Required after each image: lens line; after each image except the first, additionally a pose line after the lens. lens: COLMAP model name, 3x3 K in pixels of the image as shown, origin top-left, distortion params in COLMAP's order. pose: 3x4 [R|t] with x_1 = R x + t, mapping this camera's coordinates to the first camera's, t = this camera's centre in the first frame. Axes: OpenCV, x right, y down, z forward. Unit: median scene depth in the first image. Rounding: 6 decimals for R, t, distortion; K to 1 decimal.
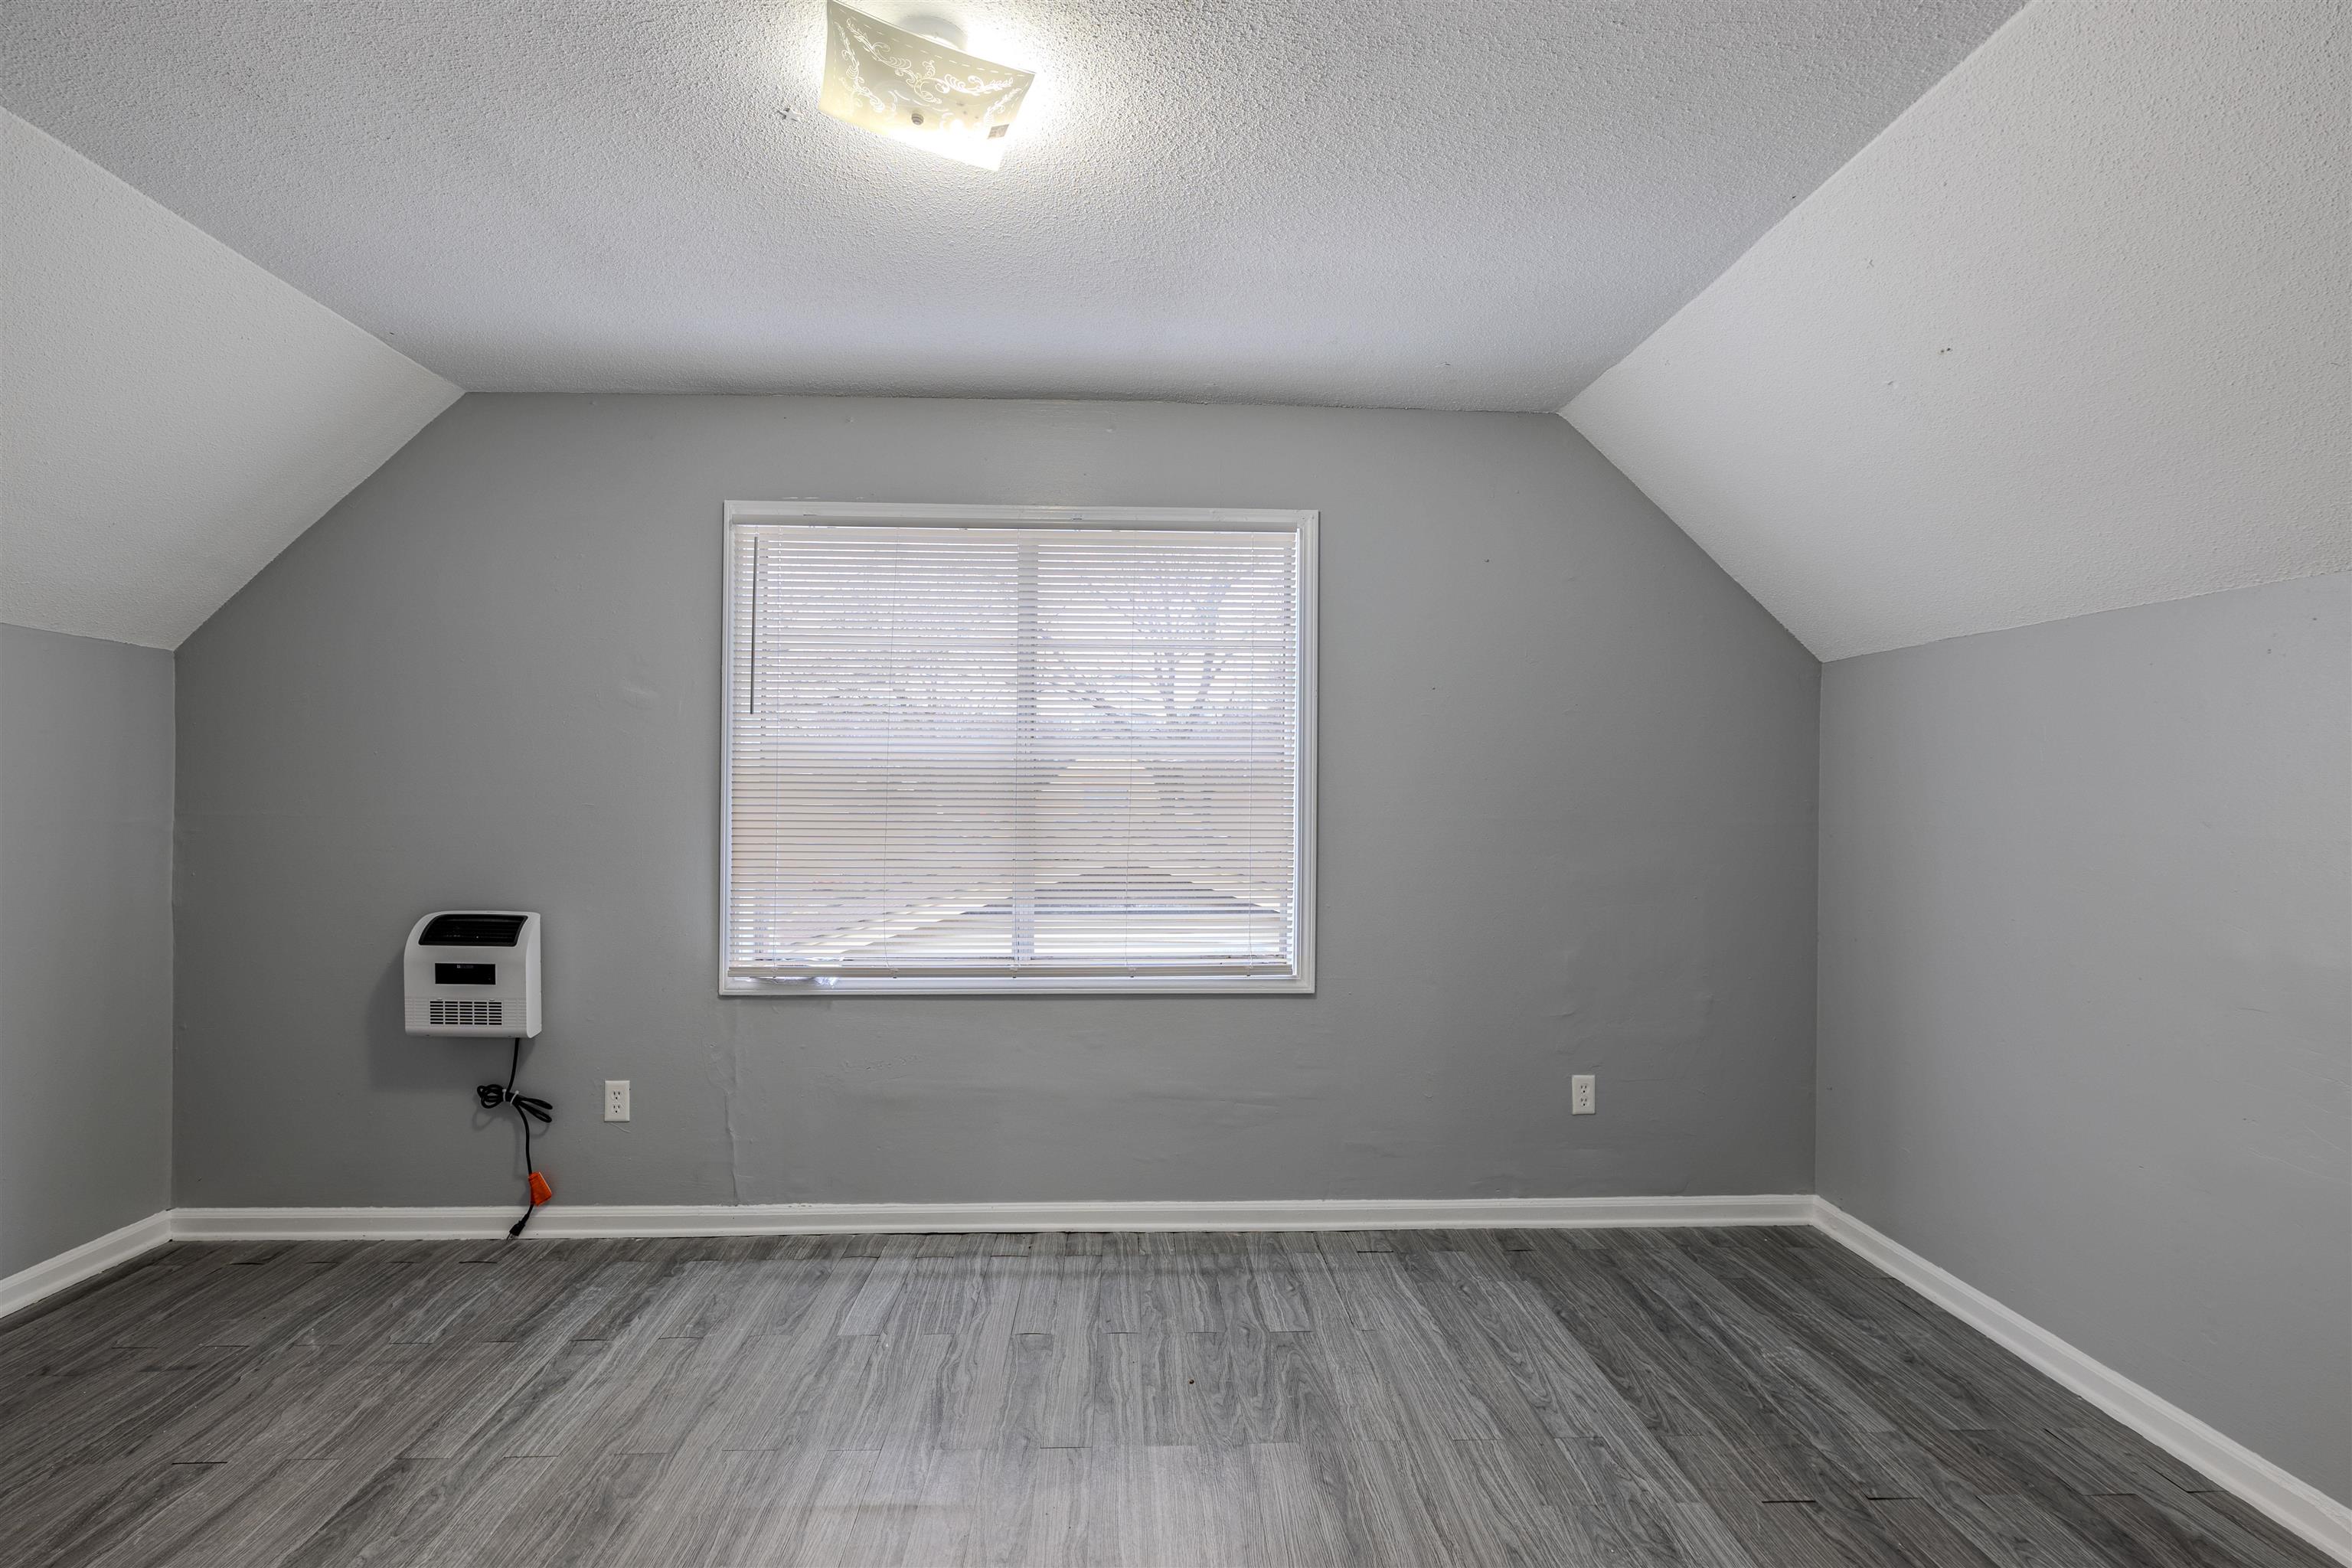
lens RADIAL K [[1120.1, 0, 1170.0], [0, 1120.1, 785.6], [0, 0, 1]] dist [-0.002017, -0.000276]
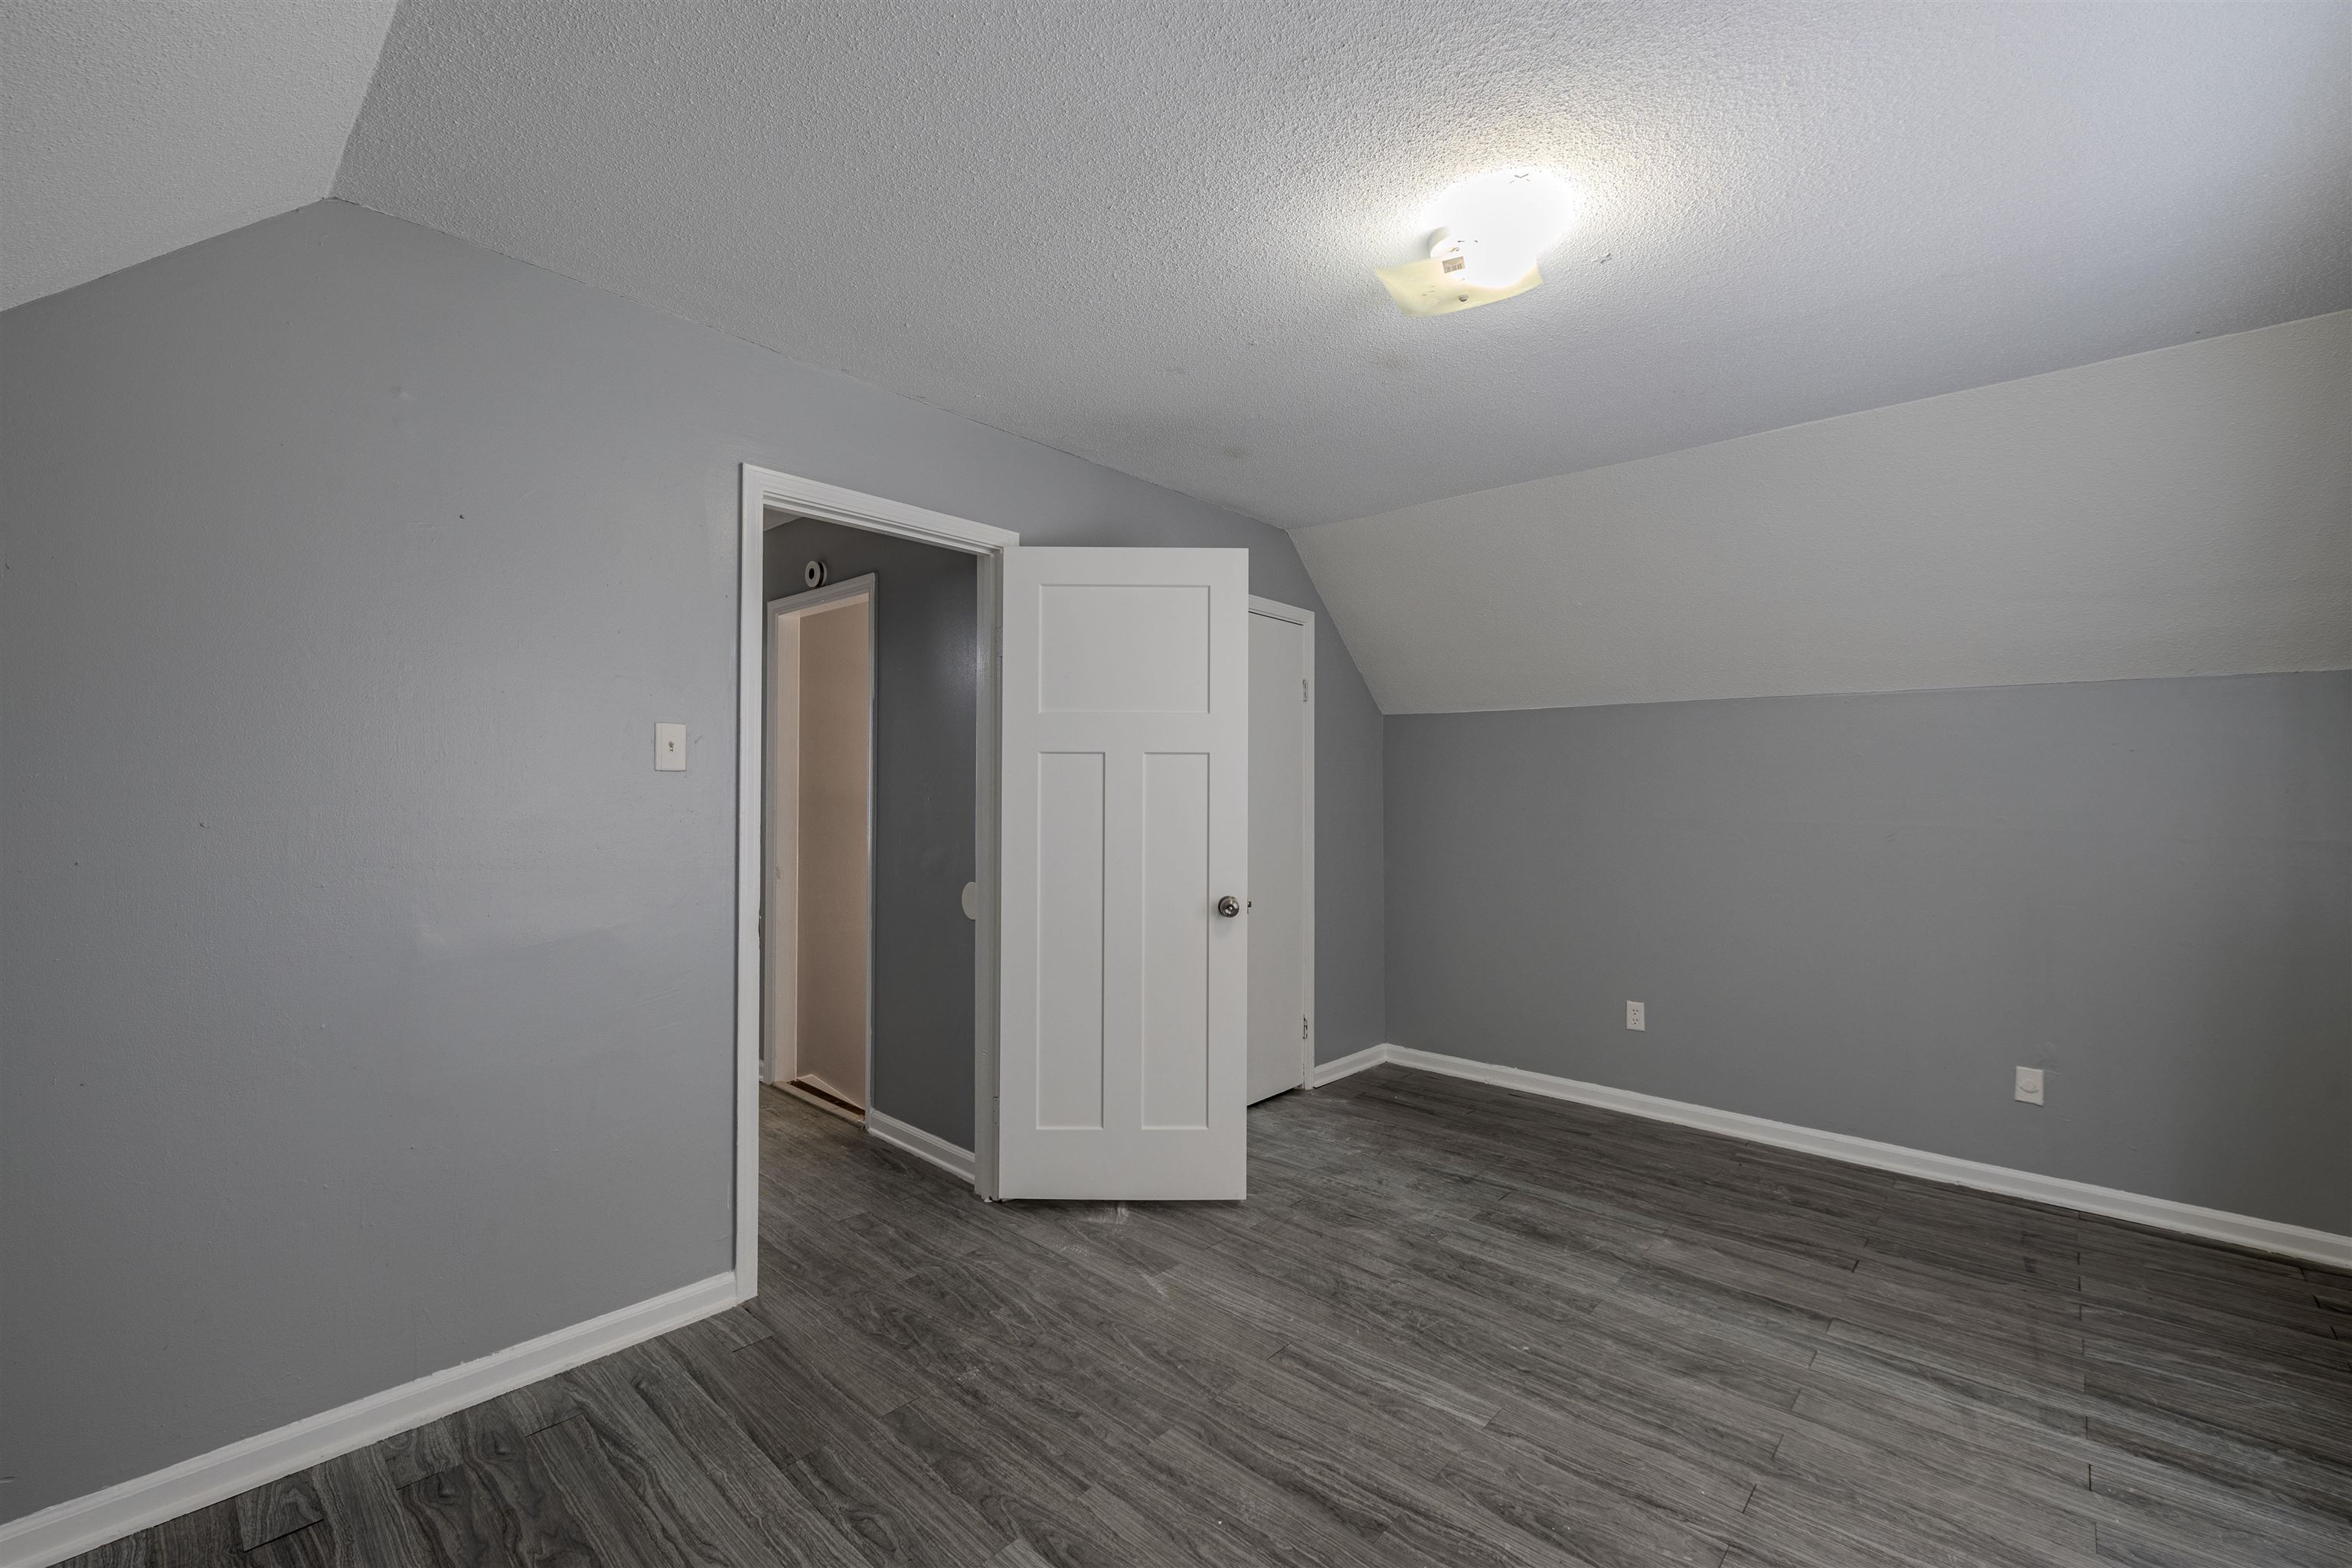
lens RADIAL K [[990.0, 0, 1170.3], [0, 990.0, 794.3], [0, 0, 1]] dist [0.003225, 0.000034]
pose [[-0.713200, -0.016457, -0.700768, 0.597397], [-0.006284, 0.999834, -0.017085, 0.012931], [0.700933, -0.007781, -0.713185, 1.125897]]
